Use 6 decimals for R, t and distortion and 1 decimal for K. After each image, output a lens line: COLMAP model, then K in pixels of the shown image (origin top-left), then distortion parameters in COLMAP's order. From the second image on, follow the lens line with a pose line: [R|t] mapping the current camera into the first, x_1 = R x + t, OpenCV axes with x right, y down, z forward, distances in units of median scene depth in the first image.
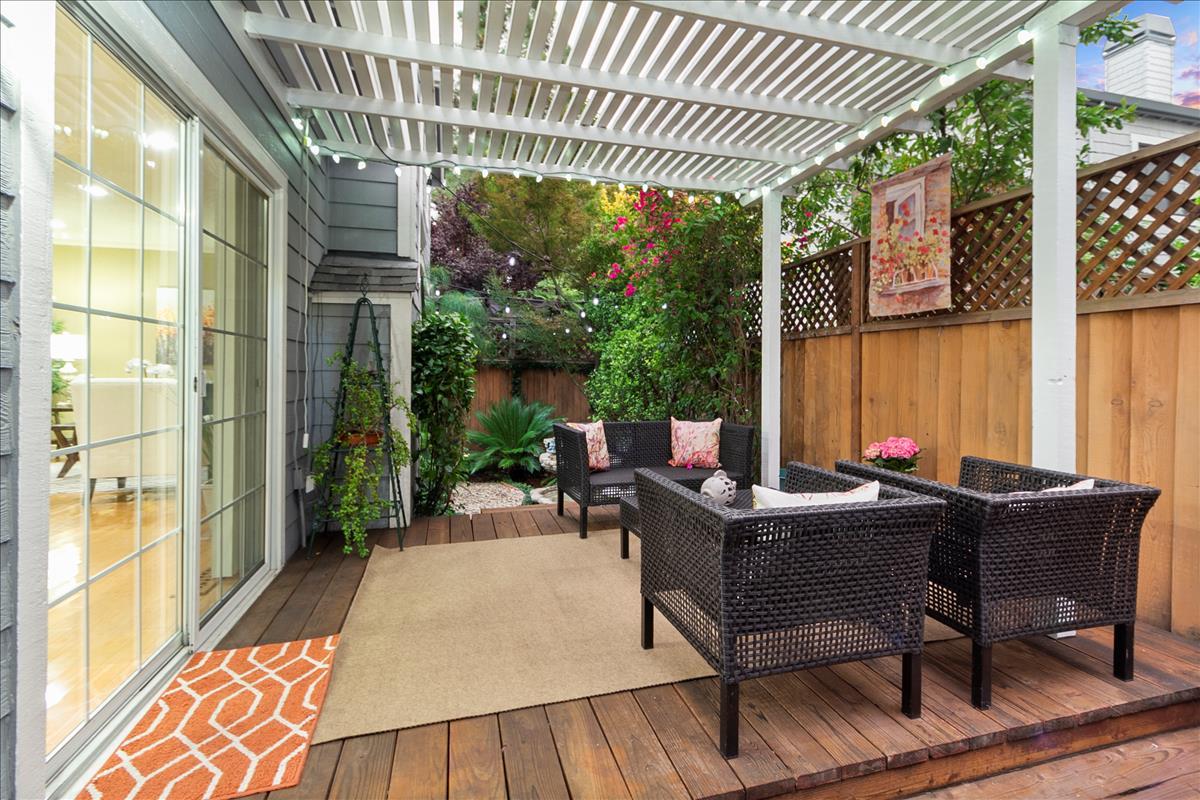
lens RADIAL K [[565.2, 0, 603.6], [0, 565.2, 371.7], [0, 0, 1]] dist [0.008037, 0.000488]
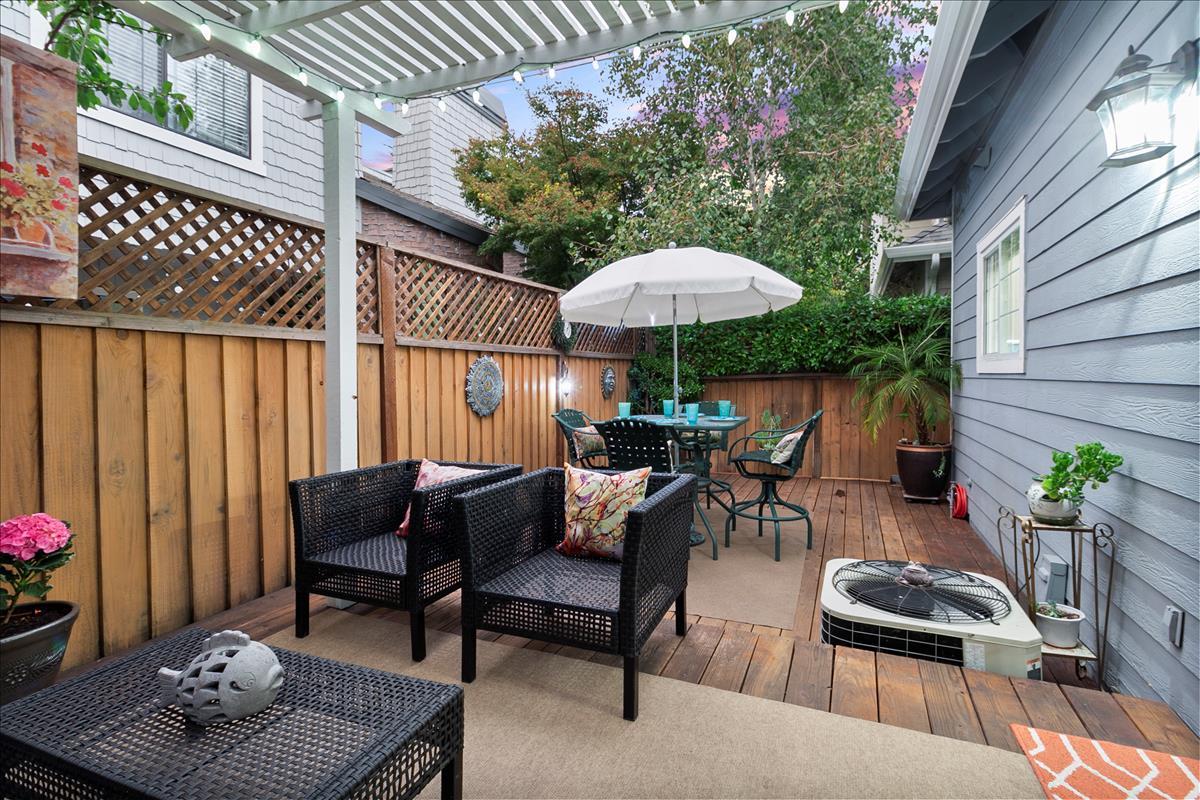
lens RADIAL K [[565.2, 0, 603.6], [0, 565.2, 371.7], [0, 0, 1]] dist [0.008037, 0.000488]
pose [[-0.775438, 0.010343, 0.631339, -0.525351], [0.012224, 0.999924, -0.001368, -0.034663], [-0.631306, 0.006656, -0.775505, 2.047011]]
